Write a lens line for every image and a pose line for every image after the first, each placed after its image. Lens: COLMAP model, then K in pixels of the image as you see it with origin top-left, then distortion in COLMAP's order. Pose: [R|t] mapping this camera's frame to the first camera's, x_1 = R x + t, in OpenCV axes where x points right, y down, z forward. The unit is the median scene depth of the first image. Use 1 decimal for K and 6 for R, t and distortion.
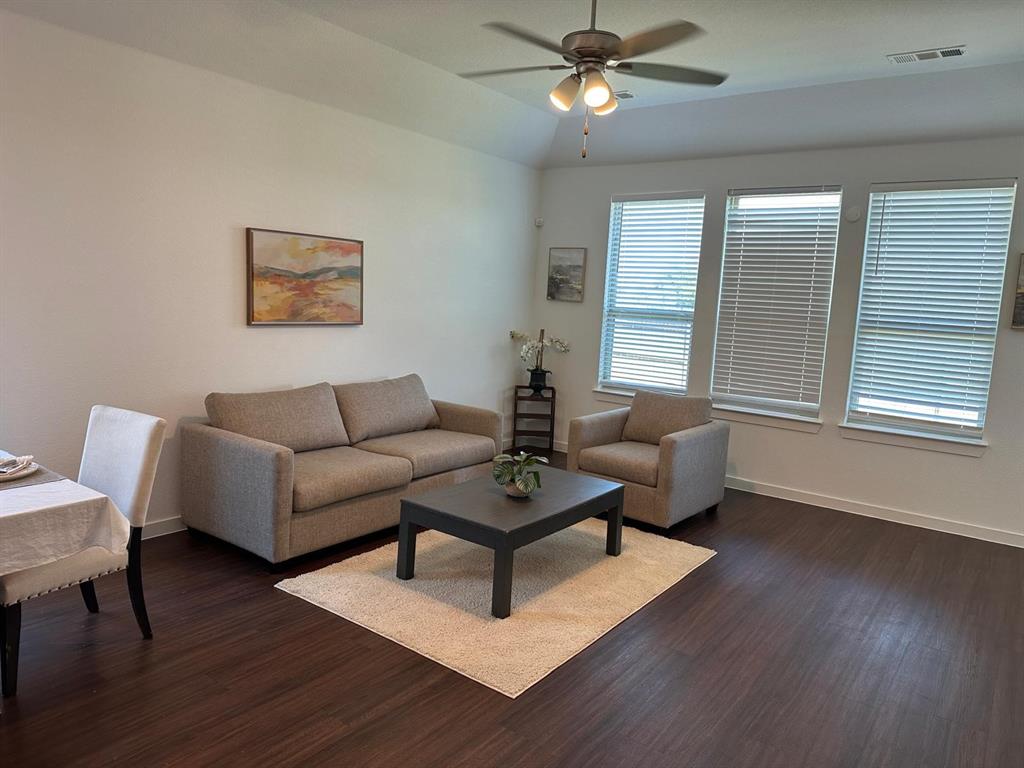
lens RADIAL K [[708.0, 0, 512.0], [0, 708.0, 384.0], [0, 0, 1]] dist [0.064194, -0.111746]
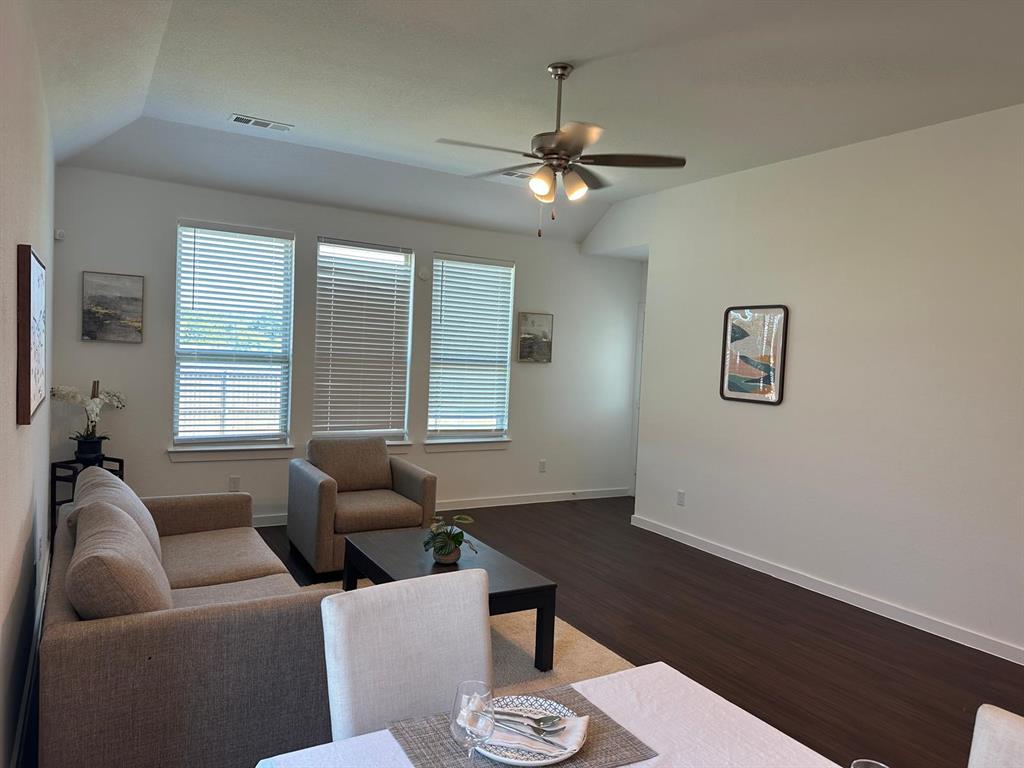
lens RADIAL K [[708.0, 0, 512.0], [0, 708.0, 384.0], [0, 0, 1]] dist [0.064194, -0.111746]
pose [[0.367803, -0.077591, 0.926661, -0.560870], [0.087329, 0.994991, 0.048651, -0.082853], [-0.925794, 0.063030, 0.372736, 0.361182]]
